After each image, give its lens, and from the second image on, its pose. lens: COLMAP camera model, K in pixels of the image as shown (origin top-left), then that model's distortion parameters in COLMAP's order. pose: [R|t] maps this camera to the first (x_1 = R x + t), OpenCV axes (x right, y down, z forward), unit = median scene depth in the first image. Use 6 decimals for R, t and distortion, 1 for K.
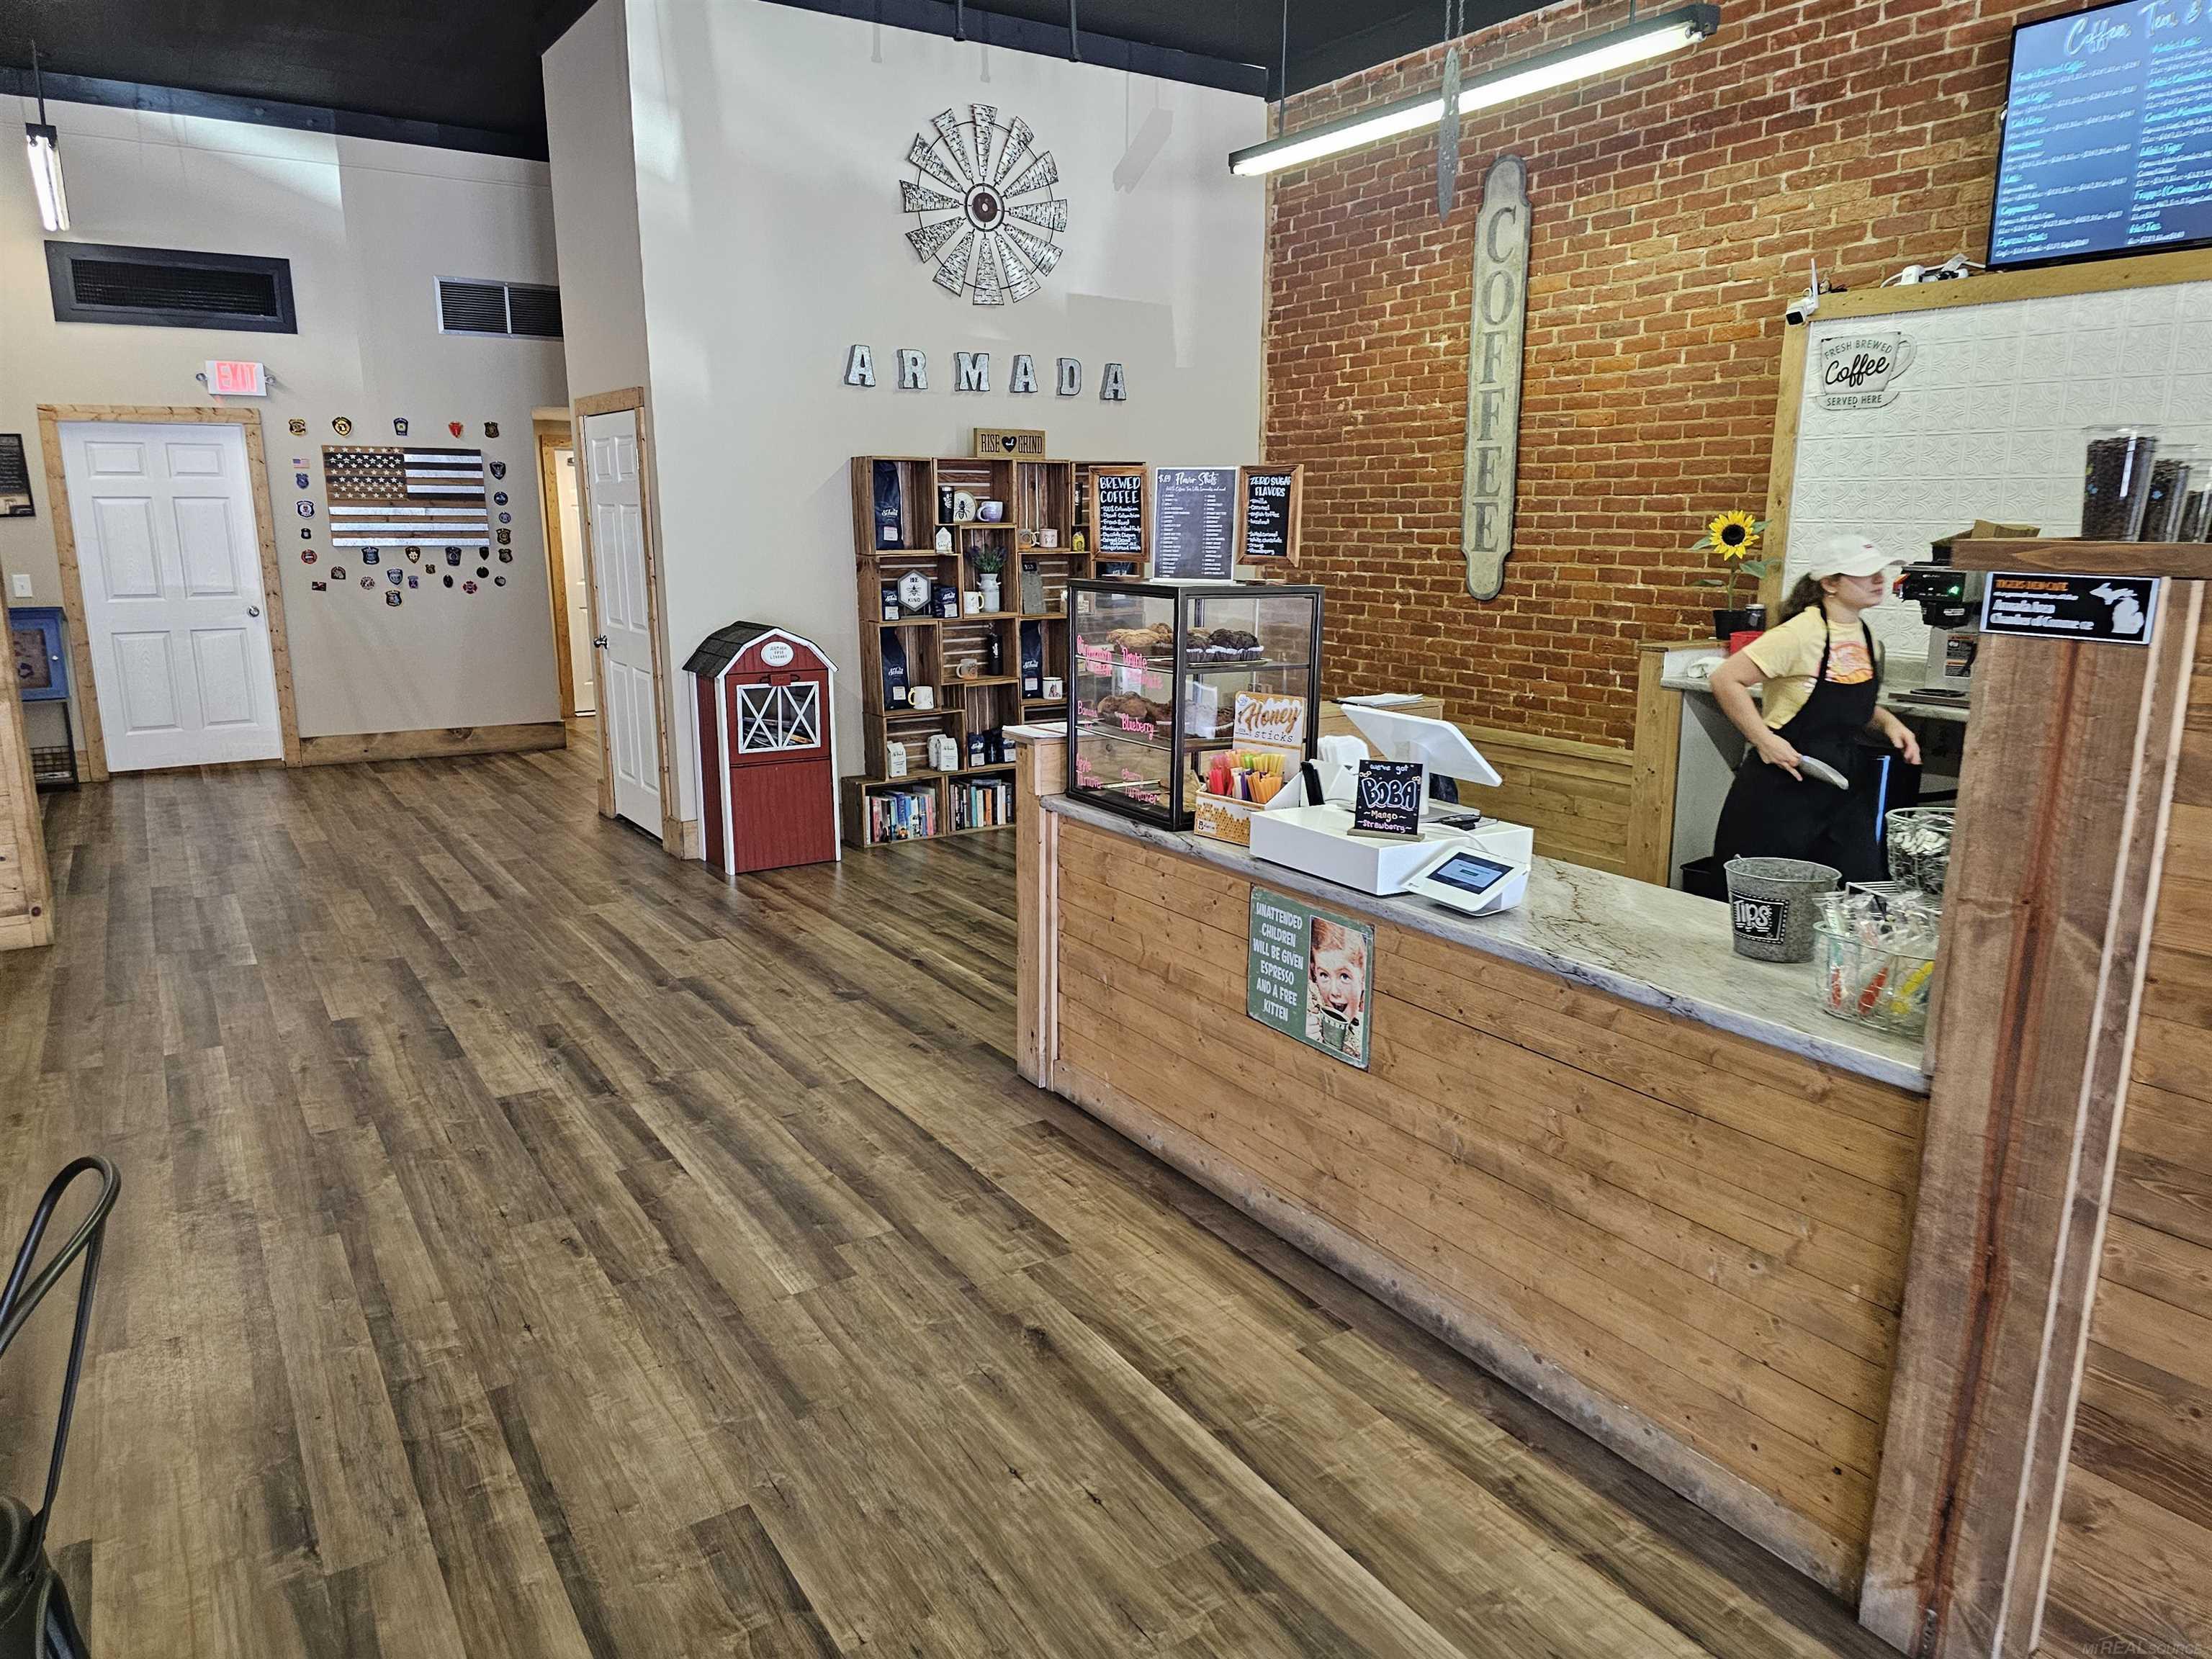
lens RADIAL K [[1481.7, 0, 1099.0], [0, 1481.7, 826.3], [0, 0, 1]] dist [0.007341, -0.003612]
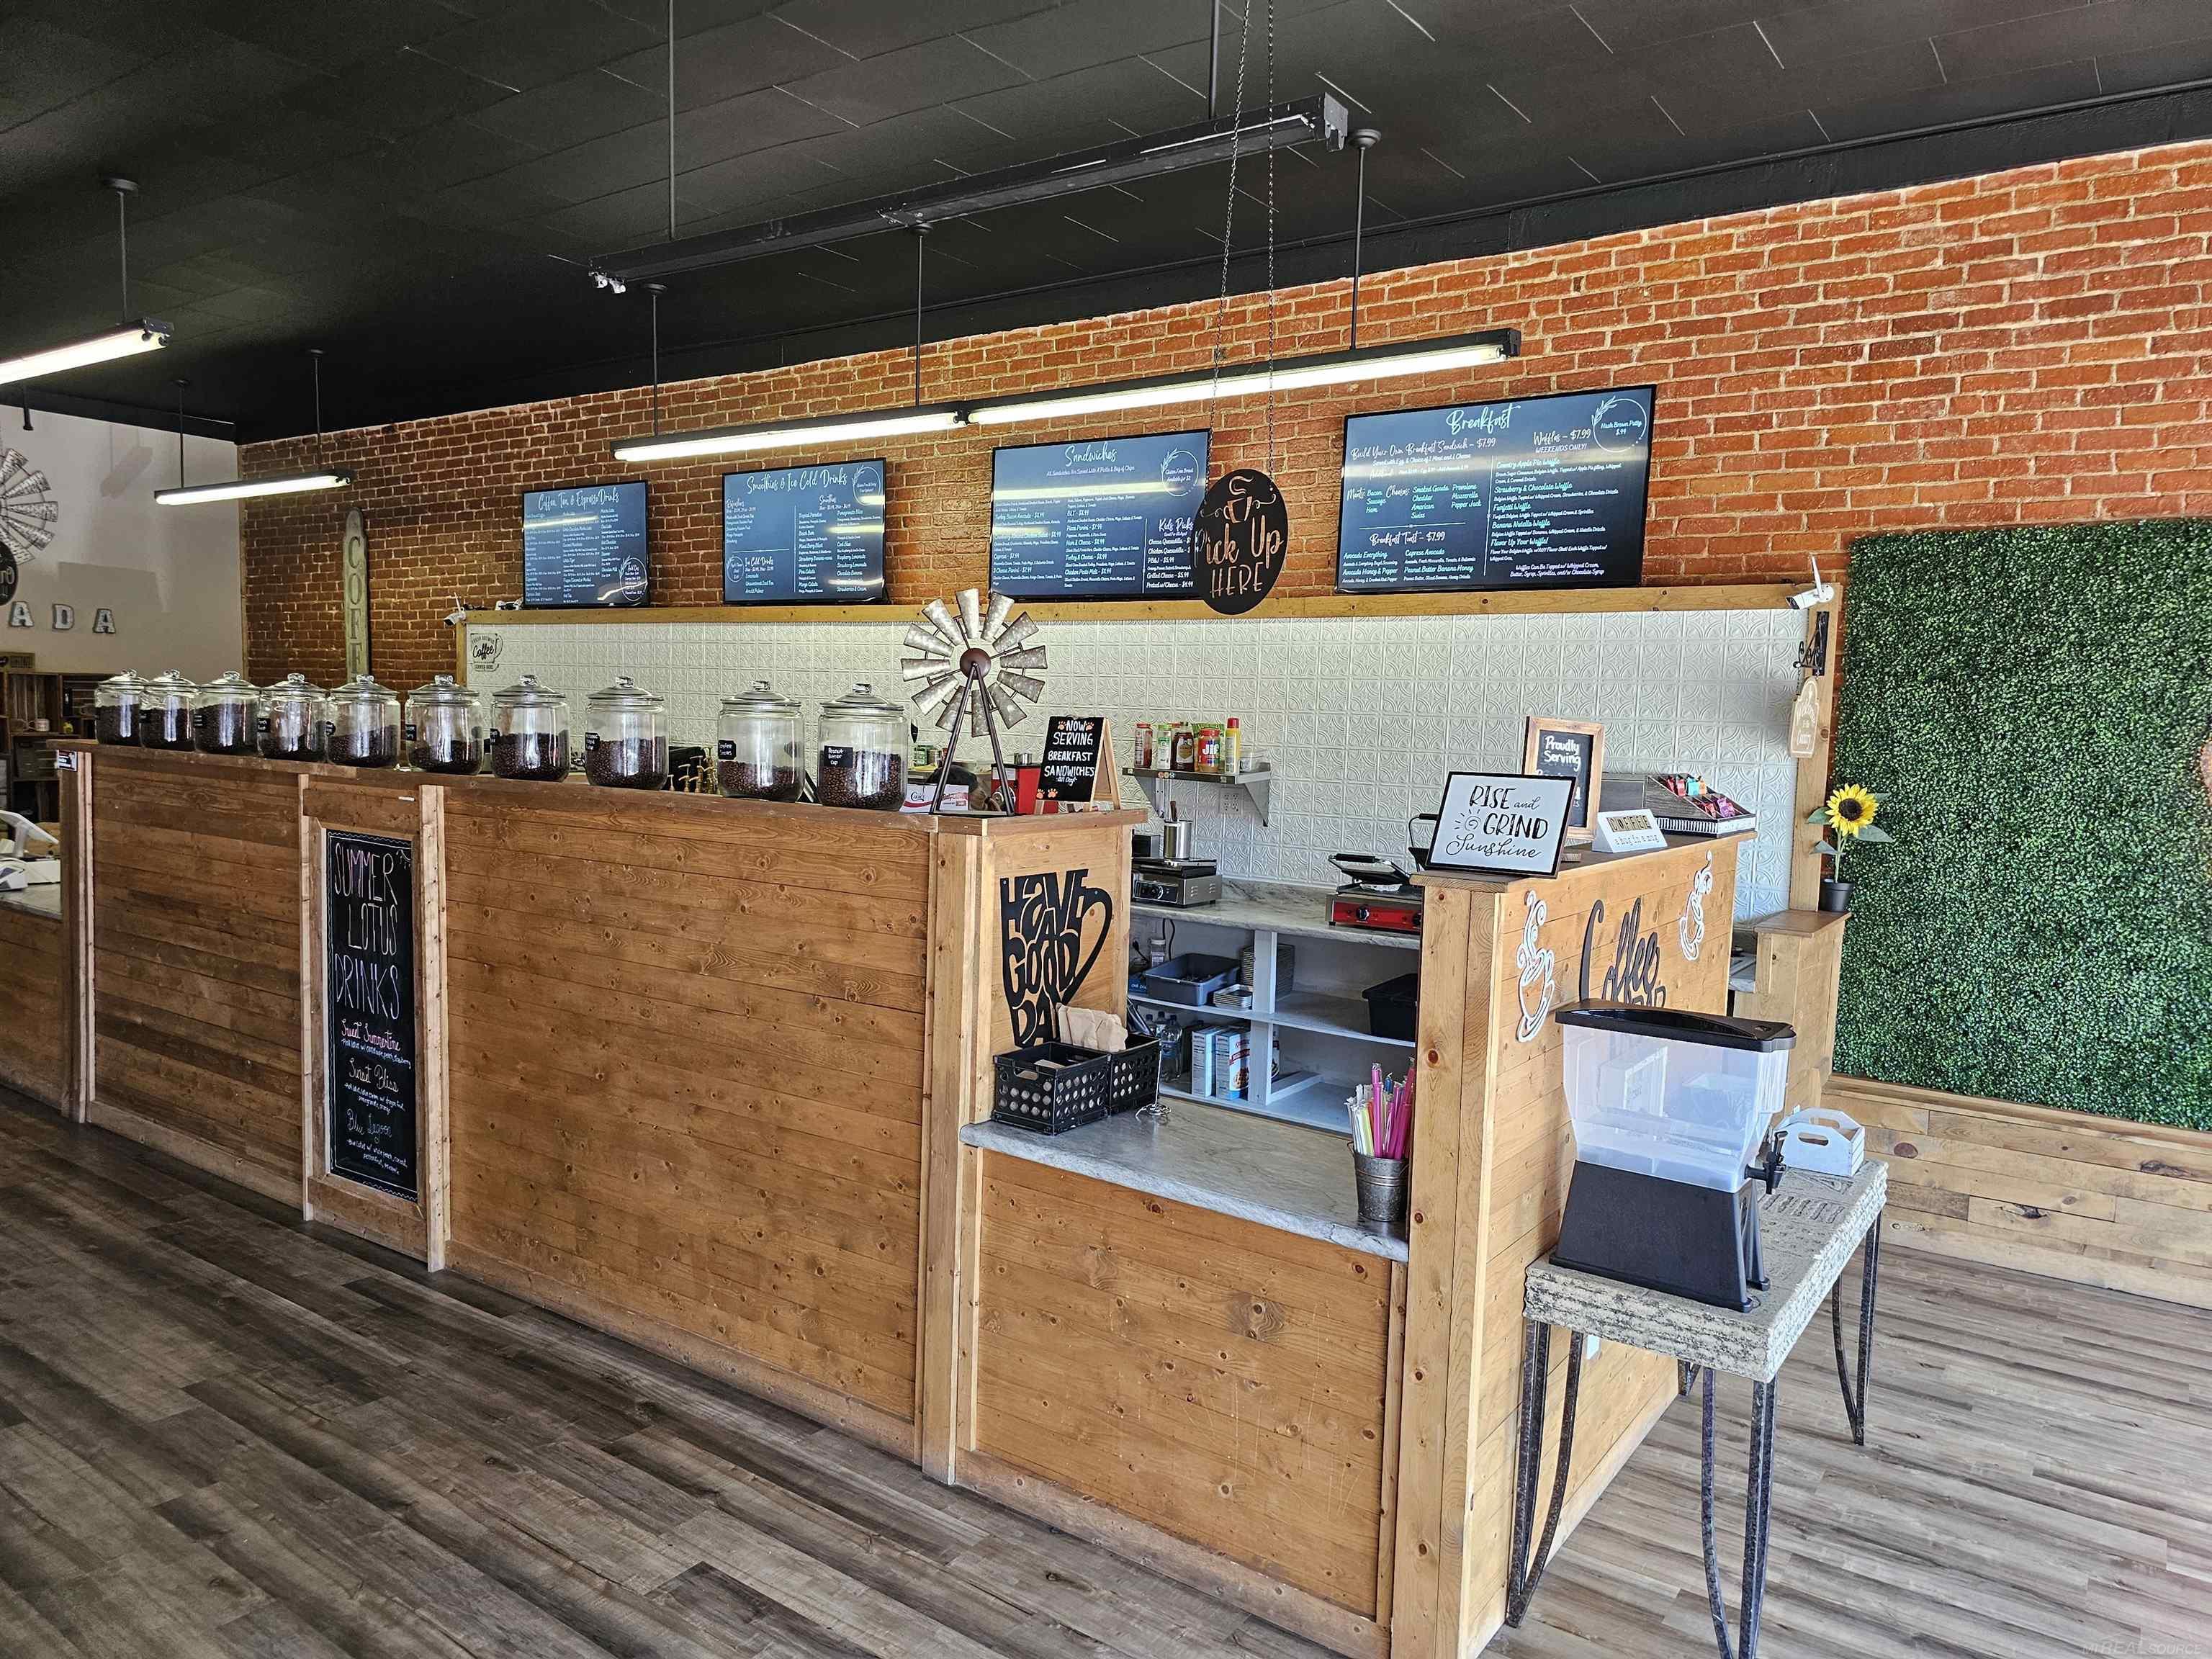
lens RADIAL K [[1481.7, 0, 1115.6], [0, 1481.7, 849.9], [0, 0, 1]] dist [0.007341, -0.003612]
pose [[0.922187, -0.004257, 0.386721, 0.424477], [0.046860, 0.993802, -0.100805, 0.140201], [-0.383895, 0.111083, 0.916671, -0.823341]]
